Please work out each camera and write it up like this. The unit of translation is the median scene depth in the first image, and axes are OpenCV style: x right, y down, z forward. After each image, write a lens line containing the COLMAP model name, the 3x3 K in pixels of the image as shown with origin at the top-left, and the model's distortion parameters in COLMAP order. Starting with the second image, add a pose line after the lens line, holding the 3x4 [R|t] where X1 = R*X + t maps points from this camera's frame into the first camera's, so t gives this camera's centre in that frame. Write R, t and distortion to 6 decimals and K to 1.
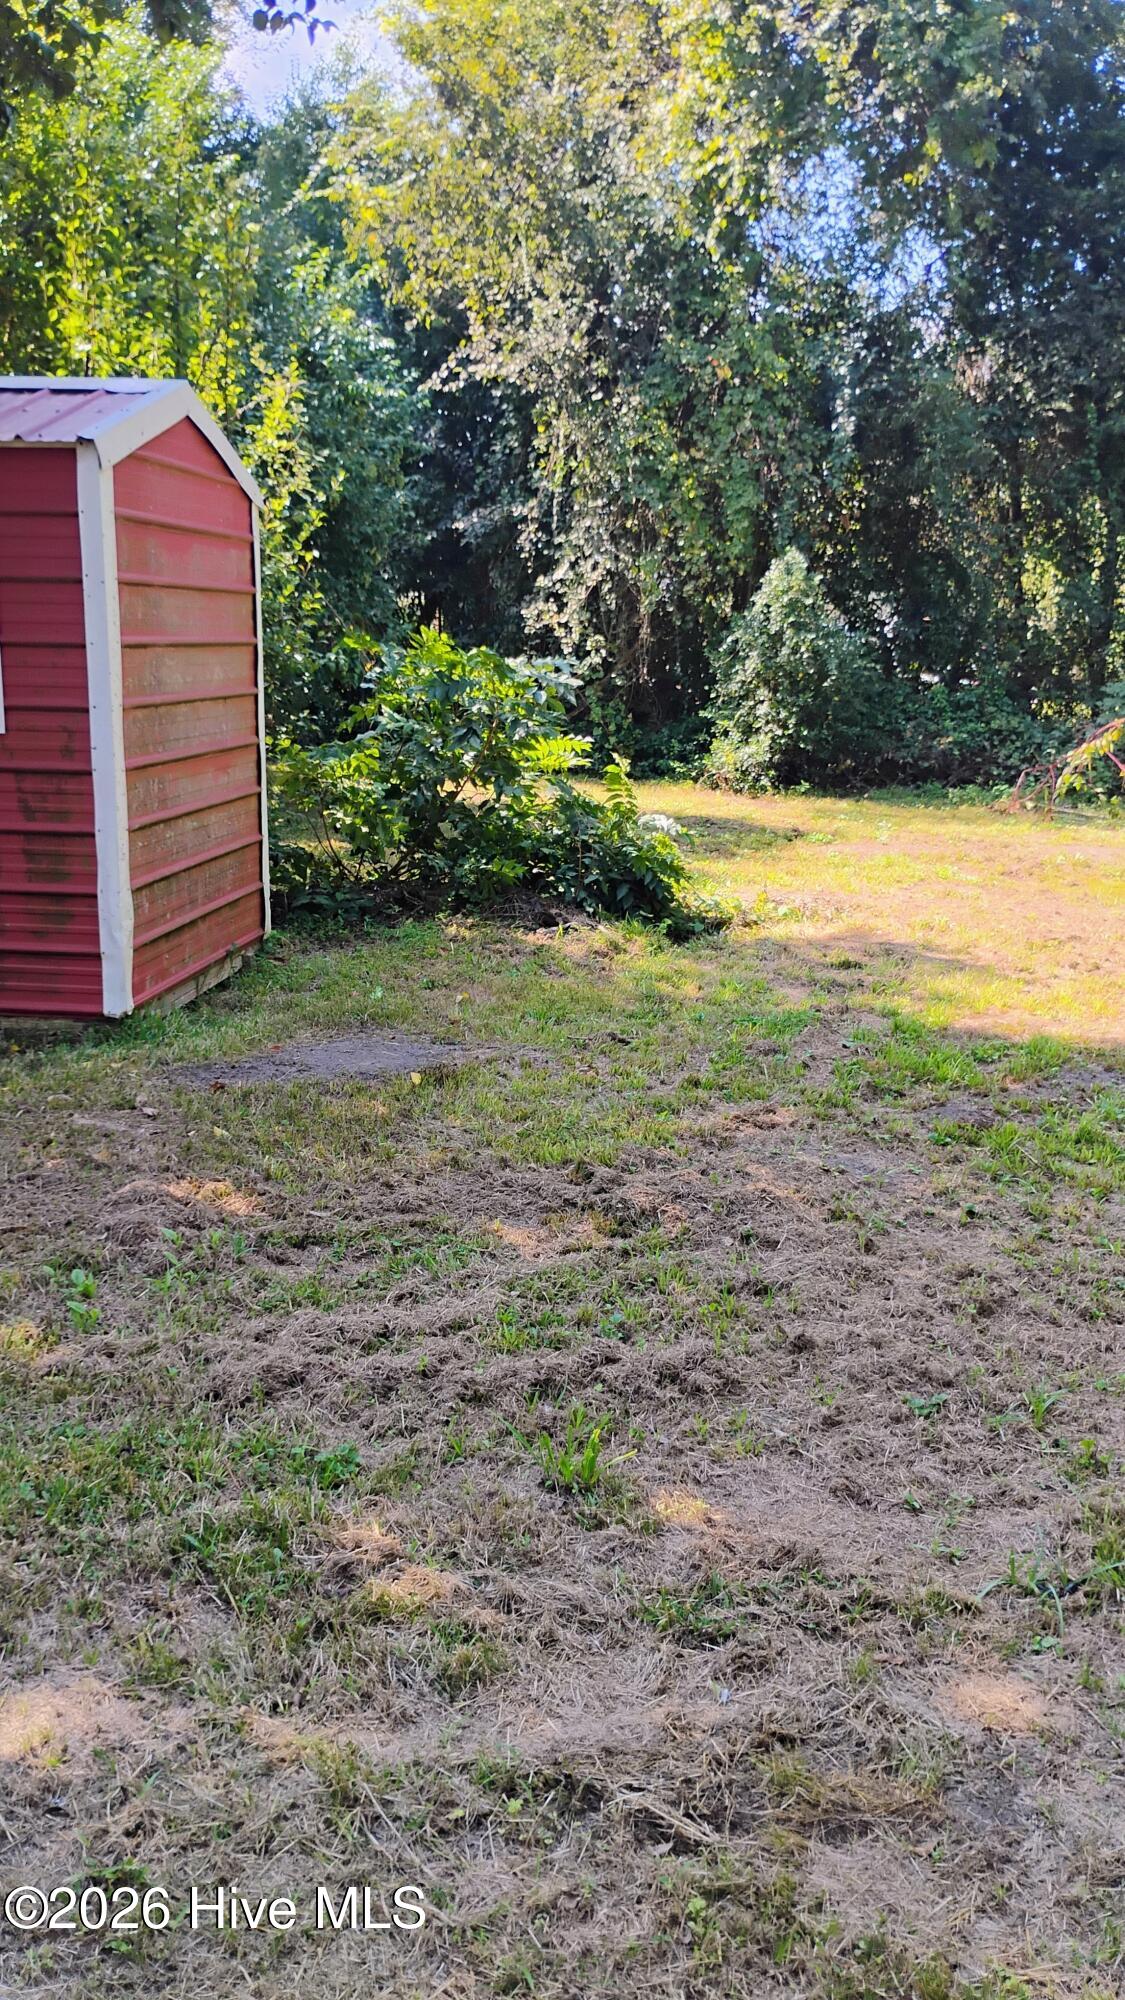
lens RADIAL K [[1668.4, 0, 551.9], [0, 1668.4, 994.9], [0, 0, 1]] dist [0.087852, -0.145403]
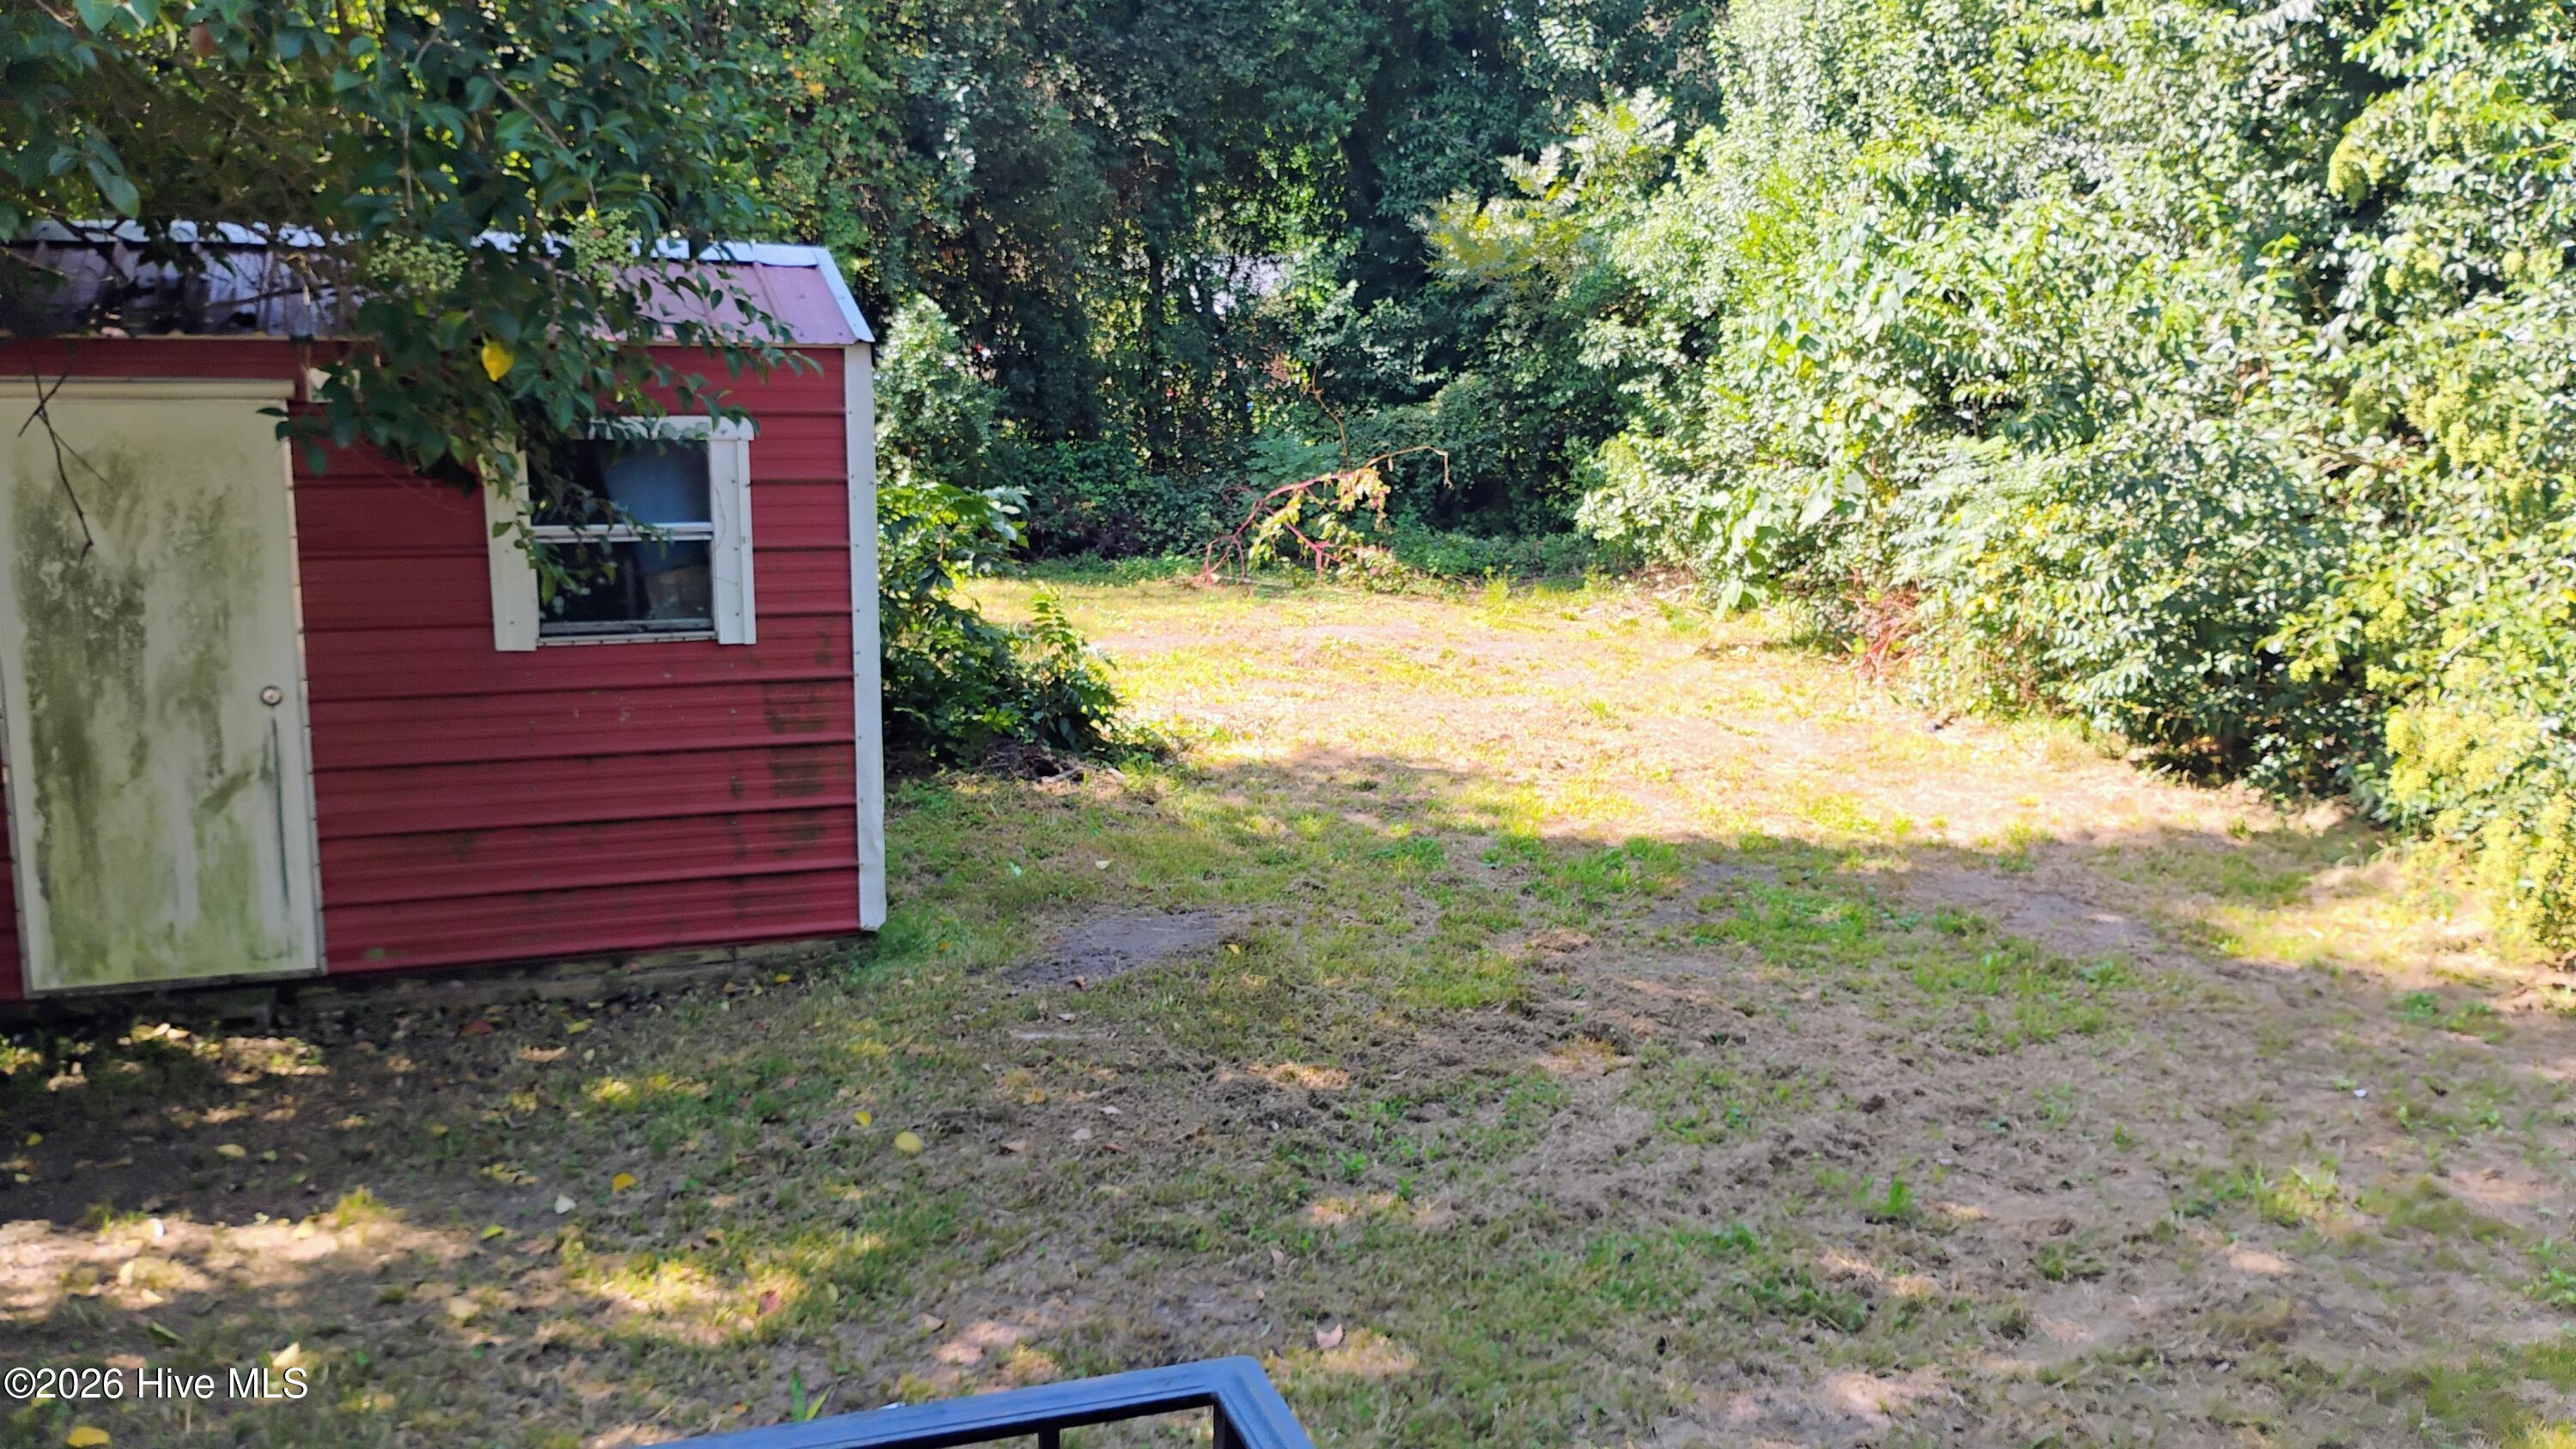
lens RADIAL K [[2148.6, 0, 1288.0], [0, 2148.6, 724.5], [0, 0, 1]] dist [0.087852, -0.145403]
pose [[0.881691, -0.088078, 0.463534, -0.617681], [0.096426, 0.995324, 0.005713, -0.088145], [-0.461870, 0.039659, 0.886061, -0.194092]]
